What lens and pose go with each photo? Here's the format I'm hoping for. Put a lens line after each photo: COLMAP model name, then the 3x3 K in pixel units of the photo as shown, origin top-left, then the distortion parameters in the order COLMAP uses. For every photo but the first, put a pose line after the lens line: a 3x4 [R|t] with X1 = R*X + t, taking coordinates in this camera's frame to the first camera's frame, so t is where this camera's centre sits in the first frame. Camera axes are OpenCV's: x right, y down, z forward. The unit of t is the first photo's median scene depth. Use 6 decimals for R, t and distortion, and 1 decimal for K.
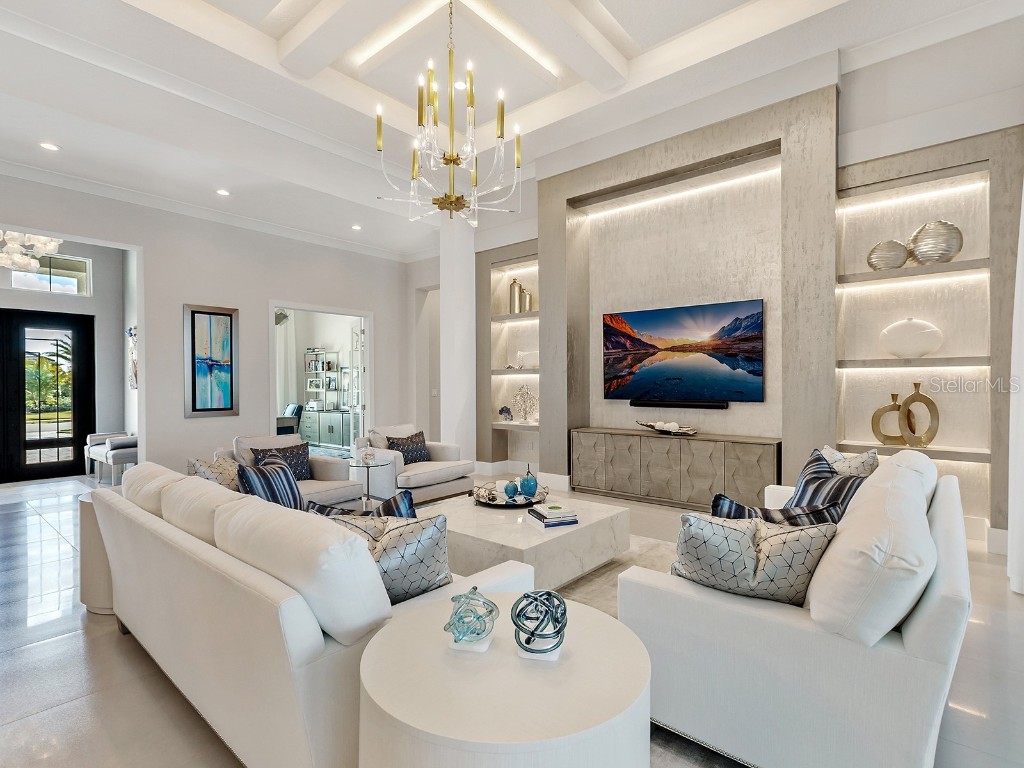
lens RADIAL K [[507.8, 0, 527.4], [0, 507.8, 386.6], [0, 0, 1]] dist [0.001063, -0.000249]
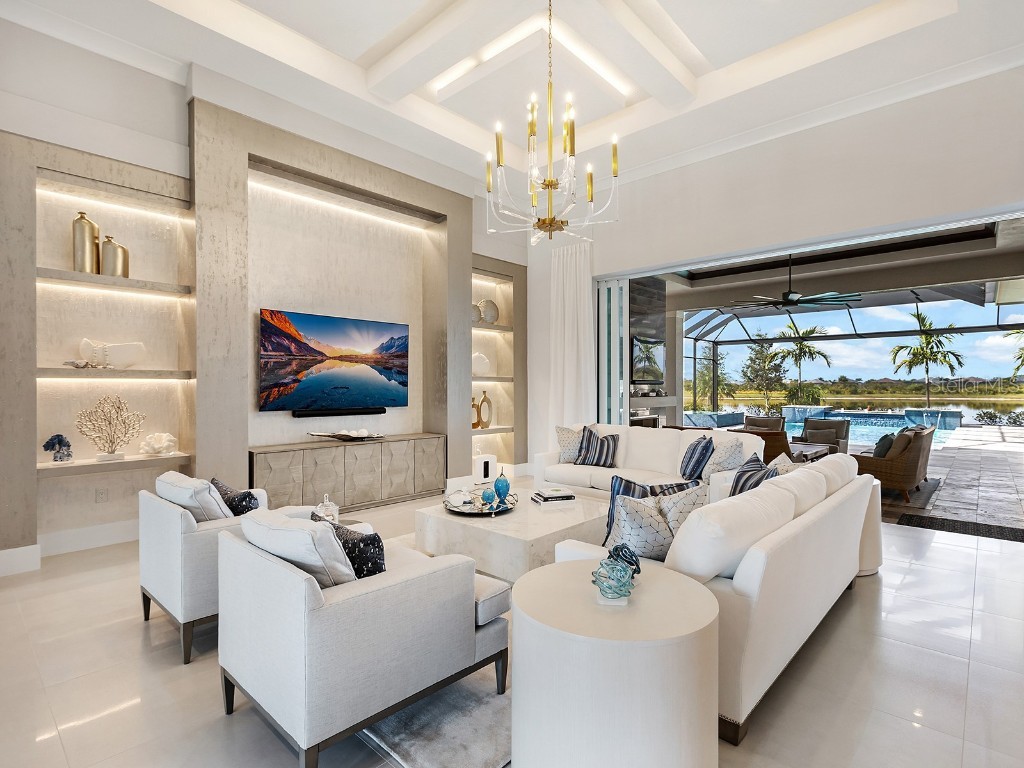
lens RADIAL K [[518.6, 0, 528.2], [0, 518.6, 392.7], [0, 0, 1]] dist [-0.000176, -0.000745]
pose [[0.032376, 0.000145, 0.999476, -0.747718], [0.011406, 0.999935, -0.000514, 0.000020], [-0.999411, 0.011417, 0.032372, 0.601387]]
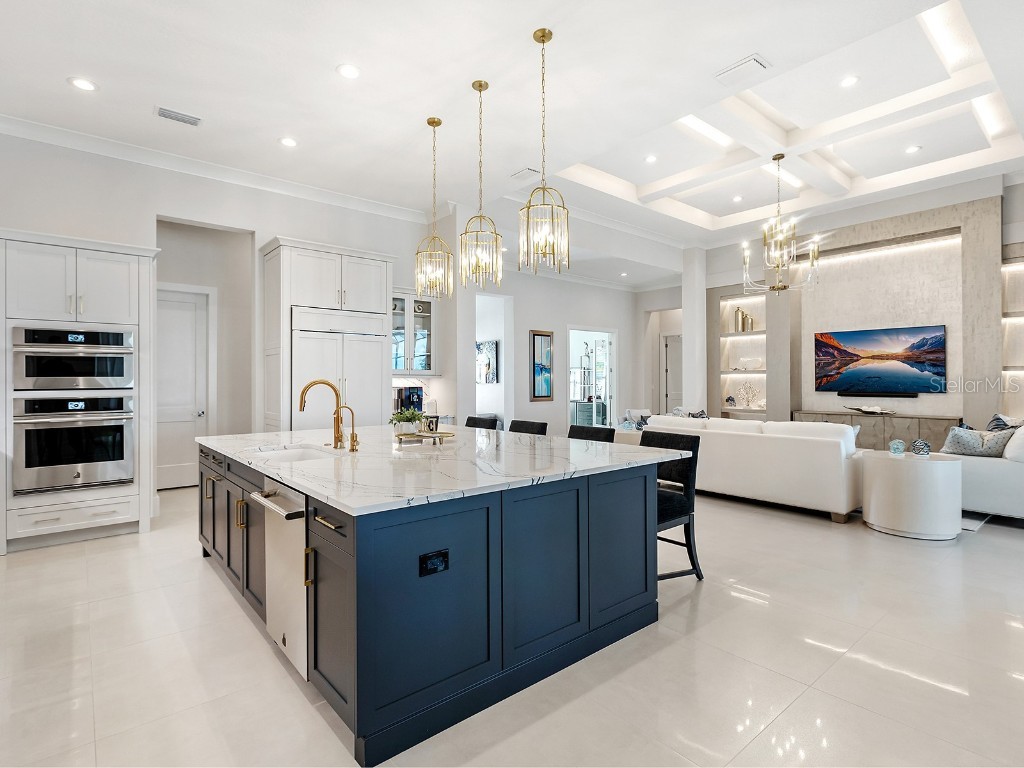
lens RADIAL K [[523.6, 0, 522.9], [0, 523.6, 377.3], [0, 0, 1]] dist [0.001548, 0.000536]
pose [[0.985381, 0.000871, -0.170360, -0.464711], [-0.002527, 0.999952, -0.009503, 0.001580], [0.170344, 0.009794, 0.985336, -0.686129]]
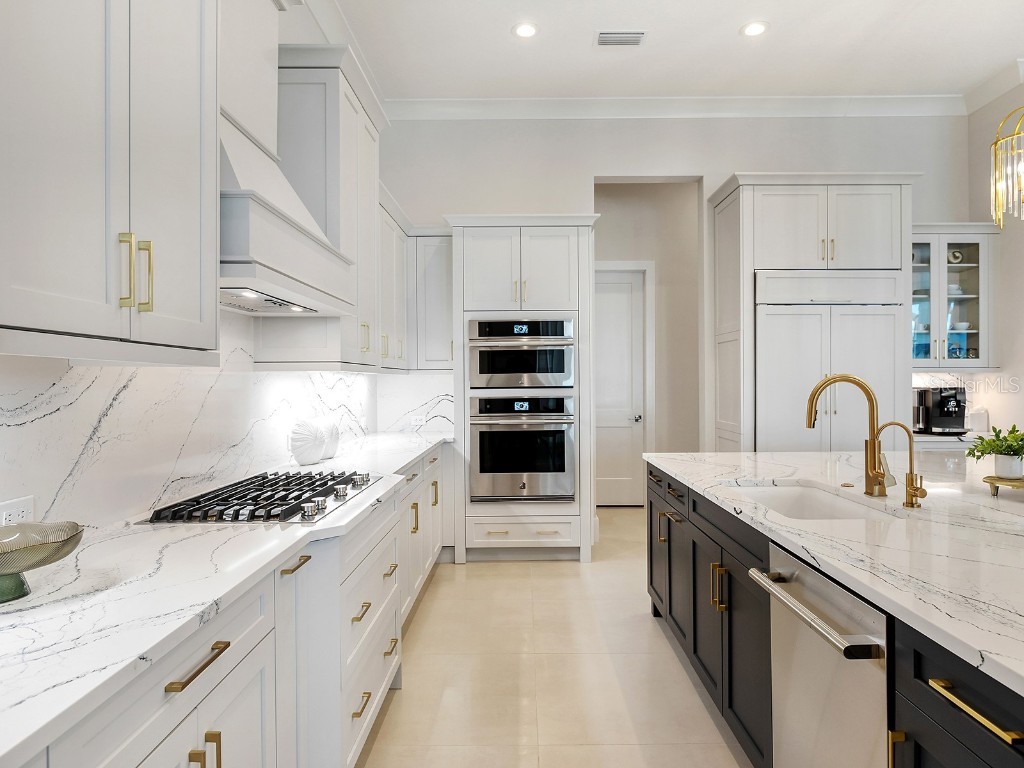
lens RADIAL K [[648.3, 0, 512.0], [0, 648.3, 384.0], [0, 0, 1]] dist [-0.006205, -0.000672]
pose [[0.628505, 0.007394, -0.777770, -0.601564], [-0.001819, 0.999966, 0.008036, 0.002313], [0.777803, -0.003636, 0.628498, -0.572161]]
